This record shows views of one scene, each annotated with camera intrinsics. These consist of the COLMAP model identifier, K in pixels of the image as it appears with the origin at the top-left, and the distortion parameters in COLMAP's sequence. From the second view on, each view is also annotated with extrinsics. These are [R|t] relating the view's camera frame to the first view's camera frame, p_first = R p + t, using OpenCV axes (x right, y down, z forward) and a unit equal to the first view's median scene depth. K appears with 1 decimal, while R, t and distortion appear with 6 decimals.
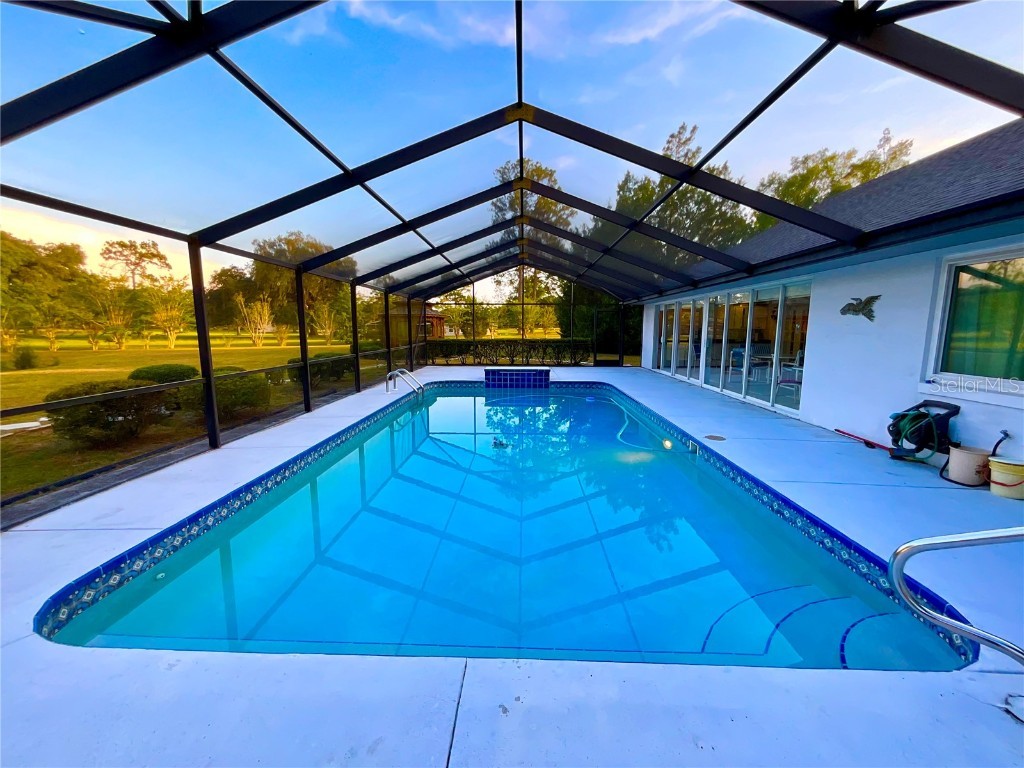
lens RADIAL K [[413.3, 0, 510.7], [0, 413.3, 387.7], [0, 0, 1]] dist [0.003463, -0.000046]
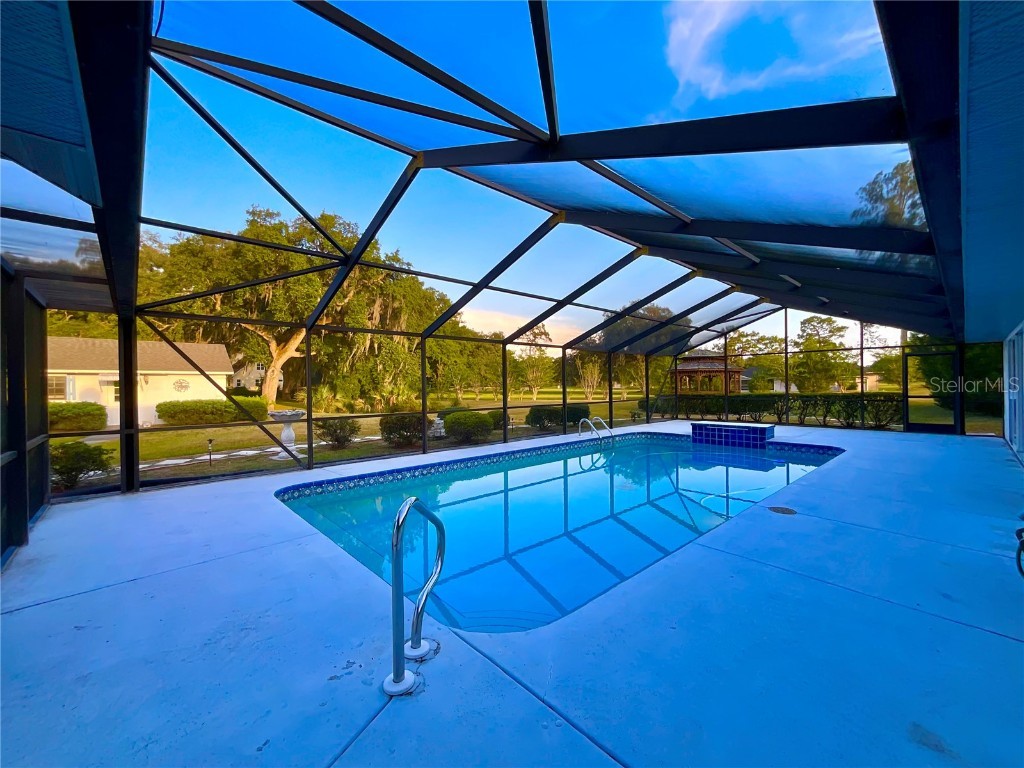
lens RADIAL K [[413.3, 0, 512.6], [0, 413.3, 385.1], [0, 0, 1]] dist [0.003463, -0.000046]
pose [[0.702131, -0.011775, -0.711950, 0.243396], [-0.087791, 0.990803, -0.102968, 0.002577], [0.706615, 0.134799, 0.694640, 0.010168]]
